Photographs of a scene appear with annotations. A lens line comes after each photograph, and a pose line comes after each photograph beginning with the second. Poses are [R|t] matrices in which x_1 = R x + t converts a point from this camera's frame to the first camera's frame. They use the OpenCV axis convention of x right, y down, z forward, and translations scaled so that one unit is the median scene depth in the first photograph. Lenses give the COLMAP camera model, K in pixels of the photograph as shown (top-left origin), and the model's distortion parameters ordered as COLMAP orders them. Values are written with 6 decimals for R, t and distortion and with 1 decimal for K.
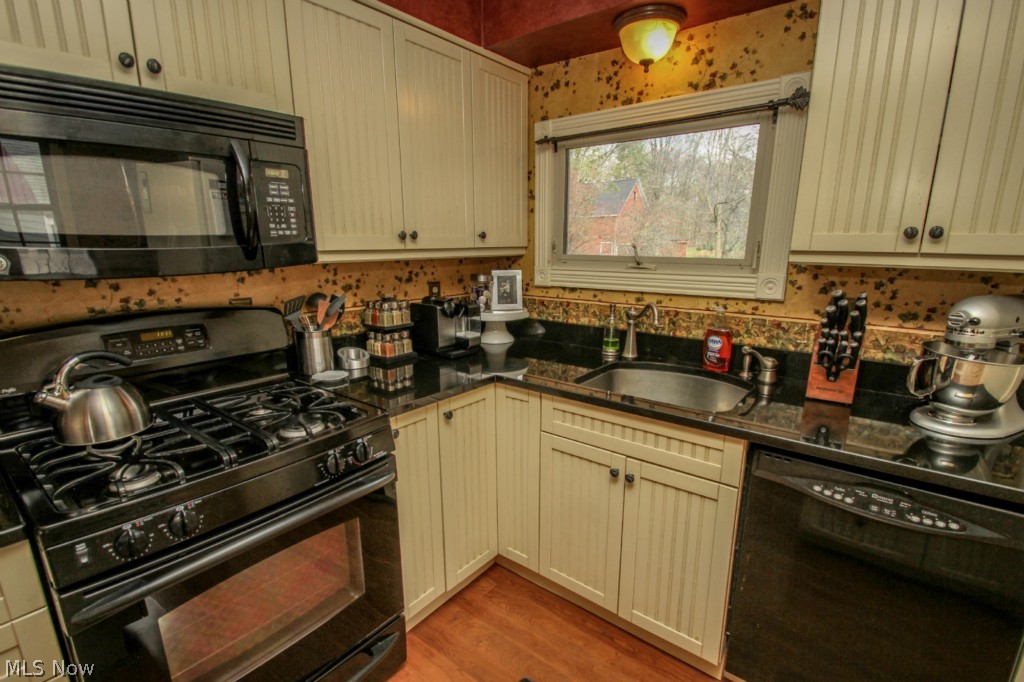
lens RADIAL K [[483.1, 0, 521.8], [0, 483.1, 355.8], [0, 0, 1]] dist [0.040798, -0.029235]
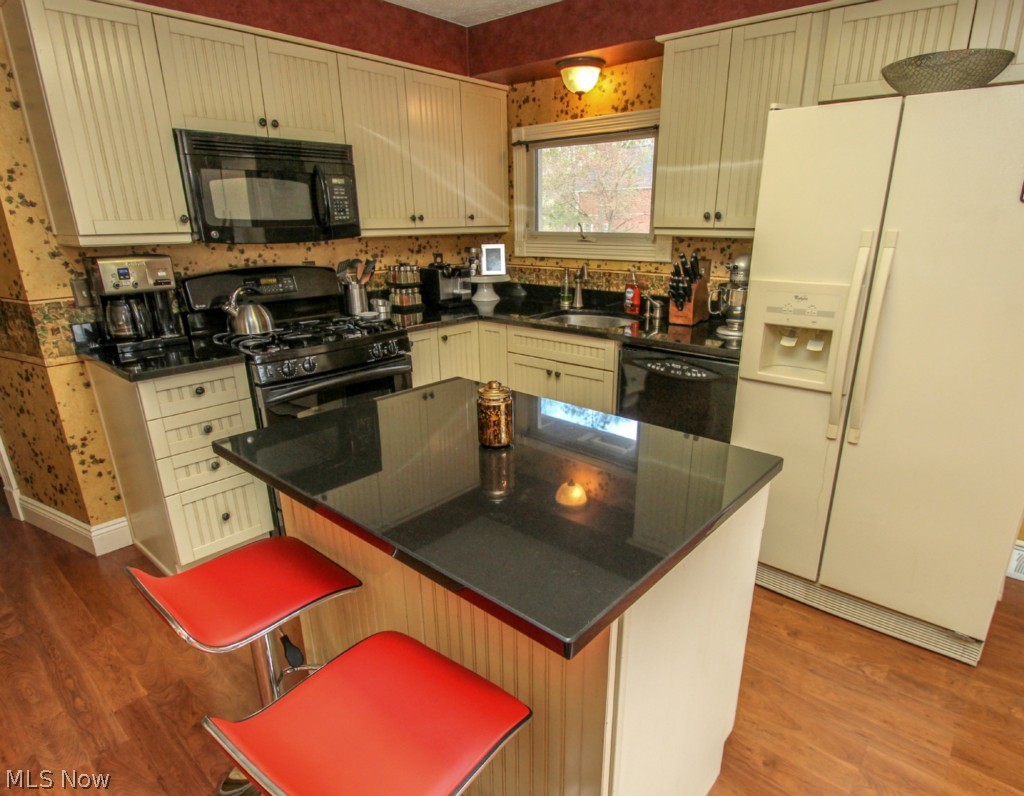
lens RADIAL K [[575.0, 0, 535.8], [0, 575.0, 408.4], [0, 0, 1]] dist [0.029481, 0.000217]
pose [[0.999297, 0.005009, -0.037155, 0.172240], [-0.001852, 0.996422, 0.084503, 0.158585], [0.037445, -0.084374, 0.995730, -0.691929]]
